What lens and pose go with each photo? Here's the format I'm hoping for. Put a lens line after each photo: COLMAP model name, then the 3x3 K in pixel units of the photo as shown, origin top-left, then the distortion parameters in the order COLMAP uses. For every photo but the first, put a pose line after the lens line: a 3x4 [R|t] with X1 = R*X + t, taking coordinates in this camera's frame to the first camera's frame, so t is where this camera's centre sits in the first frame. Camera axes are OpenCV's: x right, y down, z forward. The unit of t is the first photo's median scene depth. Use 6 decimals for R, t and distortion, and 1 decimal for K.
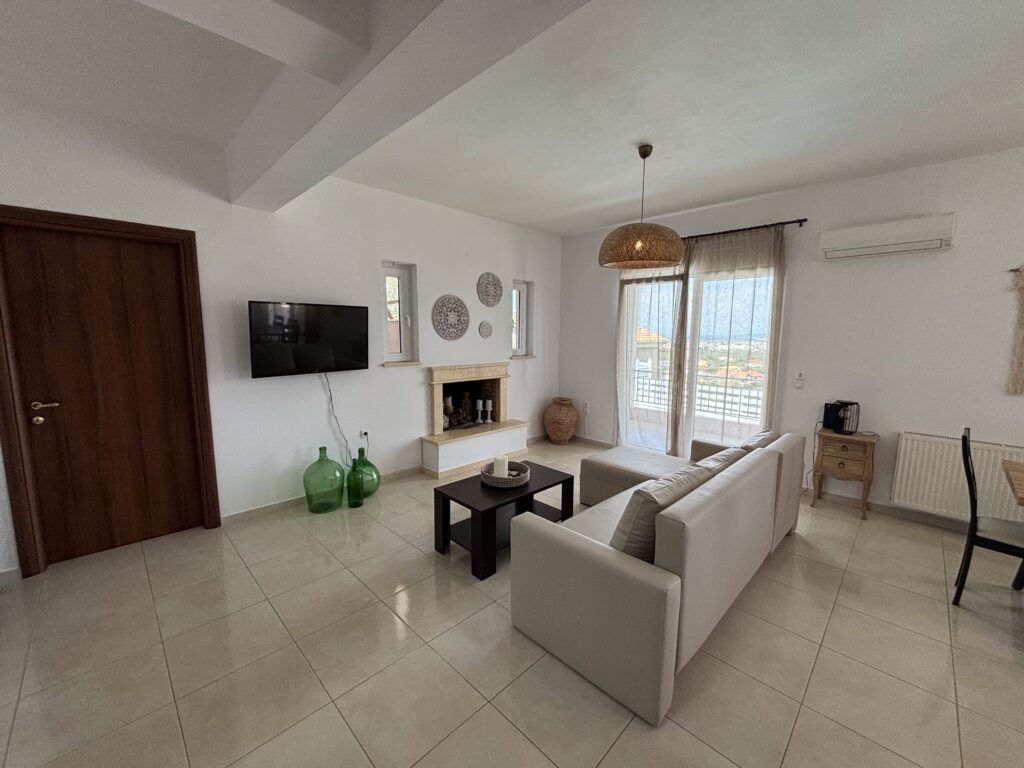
lens RADIAL K [[411.4, 0, 512.0], [0, 411.4, 384.0], [0, 0, 1]] dist [-0.000339, -0.000085]
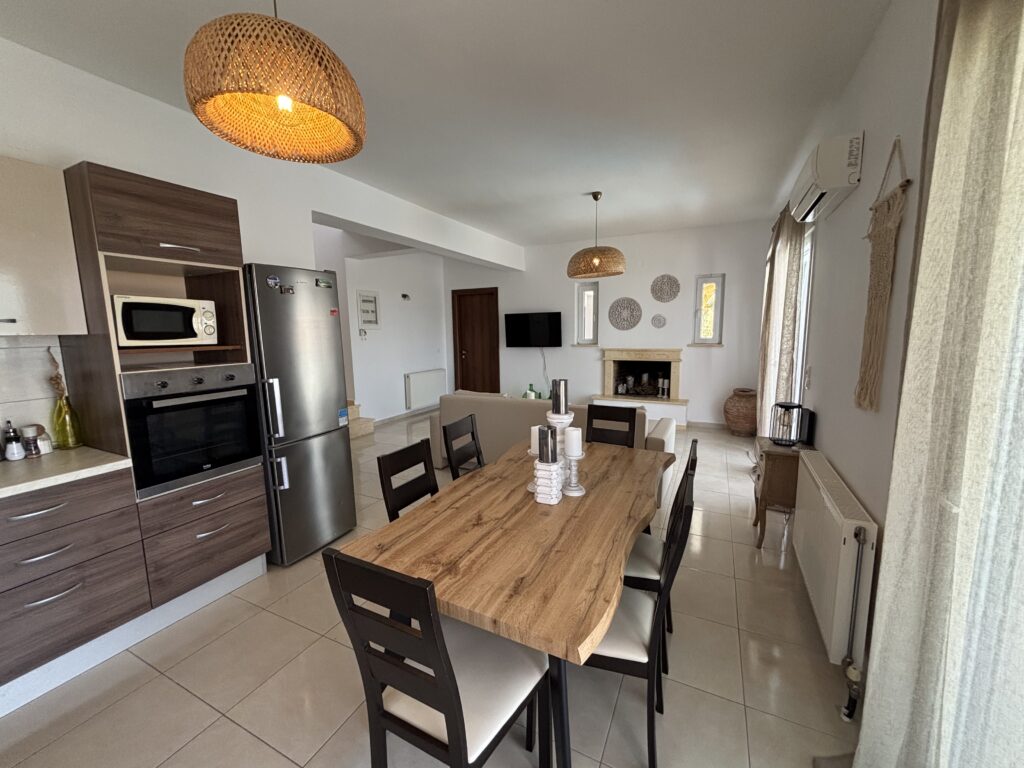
lens RADIAL K [[411.4, 0, 512.0], [0, 411.4, 384.0], [0, 0, 1]] dist [-0.000339, -0.000085]
pose [[0.316888, 0.121981, -0.940586, 1.042265], [-0.097563, 0.990627, 0.095601, -0.021478], [0.943432, 0.061471, 0.325818, 0.198300]]
